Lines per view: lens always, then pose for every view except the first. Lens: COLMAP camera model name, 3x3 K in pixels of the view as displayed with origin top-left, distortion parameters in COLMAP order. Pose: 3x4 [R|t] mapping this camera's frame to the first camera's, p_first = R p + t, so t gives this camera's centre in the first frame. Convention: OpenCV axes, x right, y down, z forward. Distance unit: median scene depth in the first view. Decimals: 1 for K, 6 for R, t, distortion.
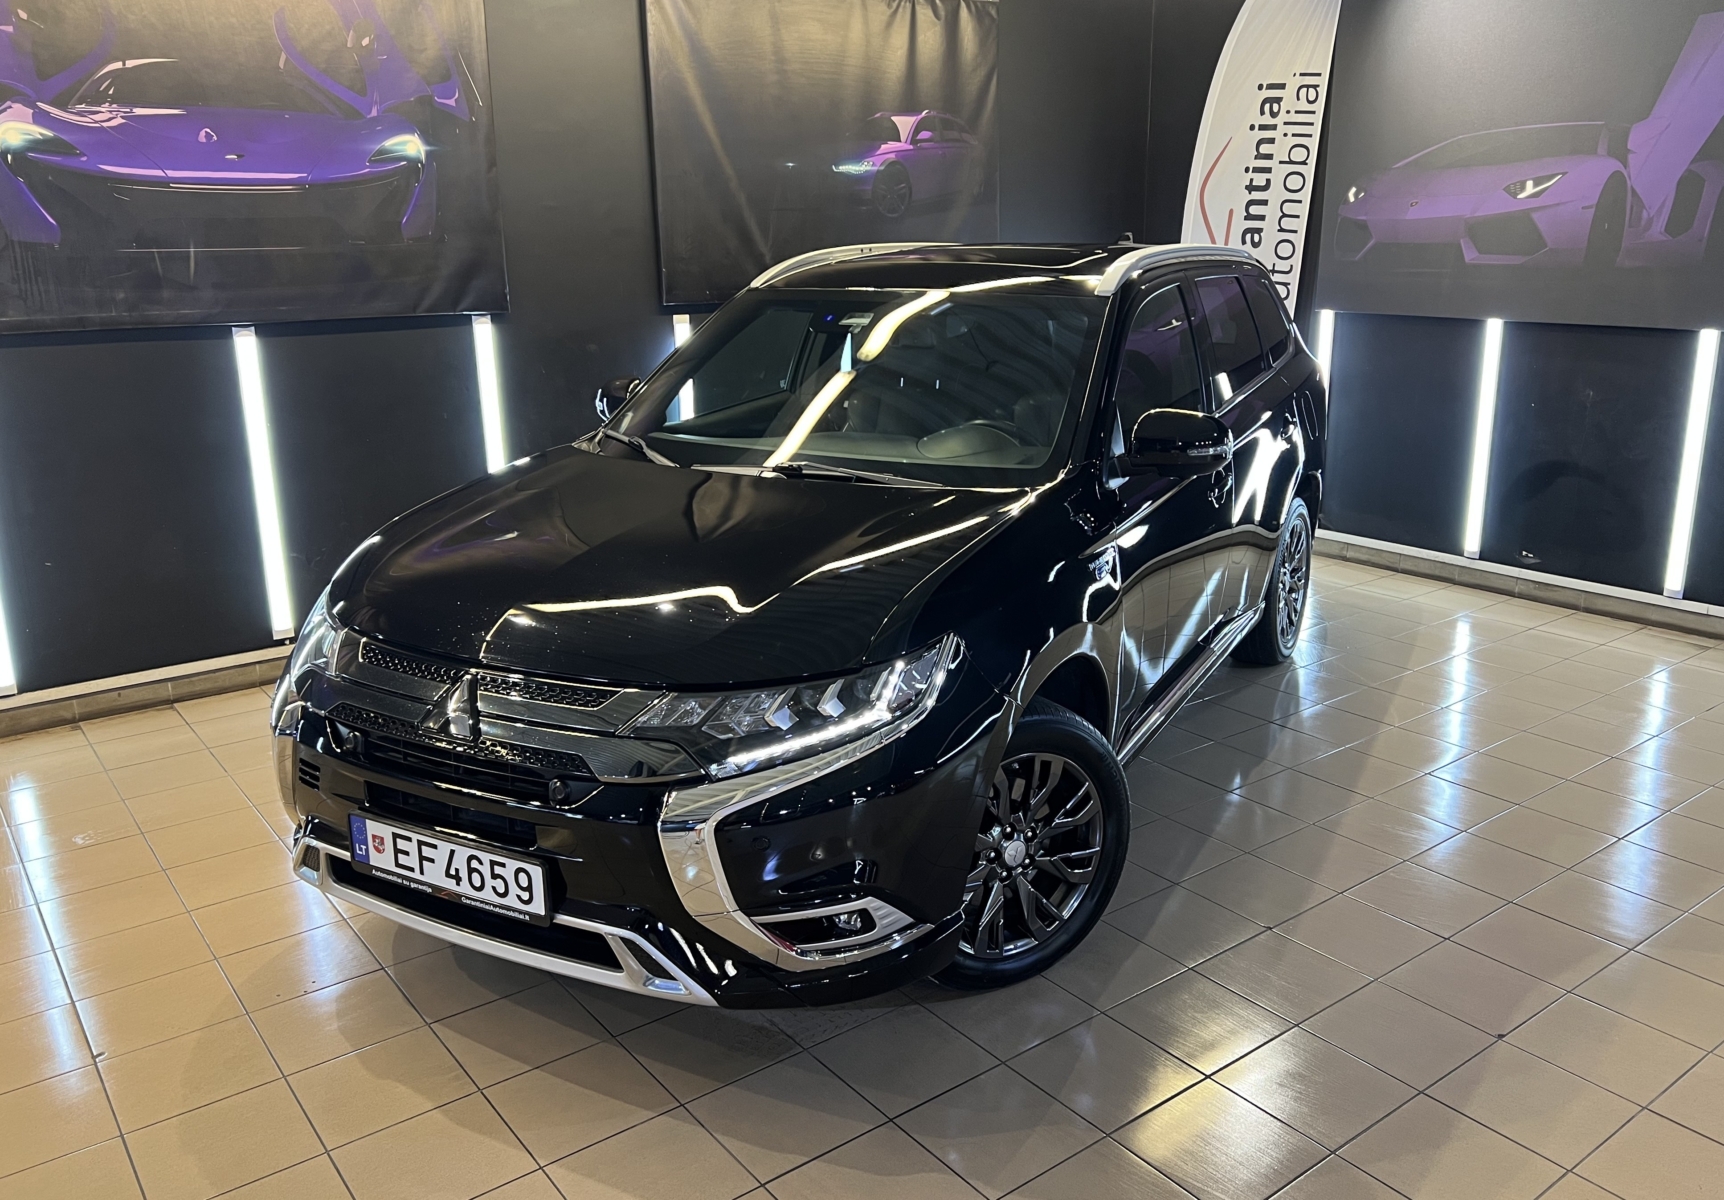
lens RADIAL K [[1341.2, 0, 862.0], [0, 1341.2, 600.0], [0, 0, 1]] dist [0.000943, 0.001079]
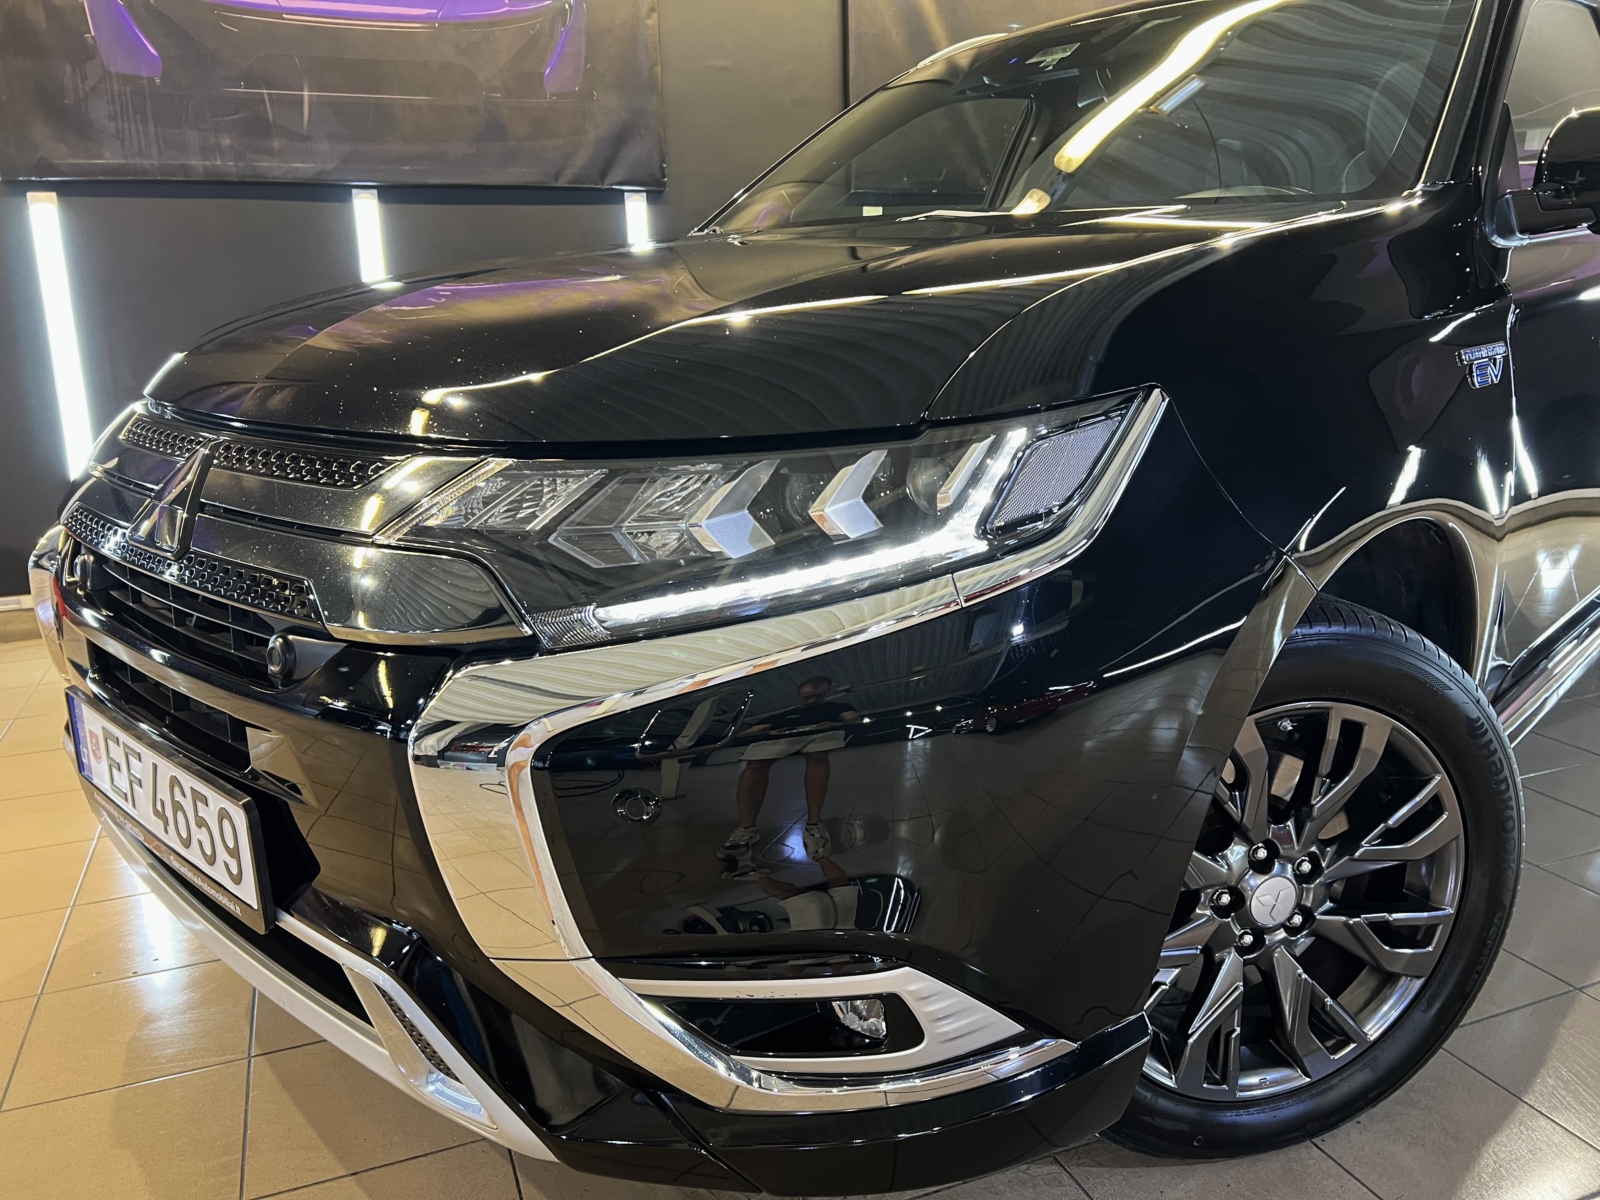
lens RADIAL K [[1129.9, 0, 800.0], [0, 1129.9, 600.0], [0, 0, 1]] dist [-0.002728, -0.001491]
pose [[0.959168, 0.055338, -0.277371, 0.036328], [-0.064482, 0.997632, -0.023945, 0.064431], [0.275389, 0.040852, 0.960464, 0.356623]]
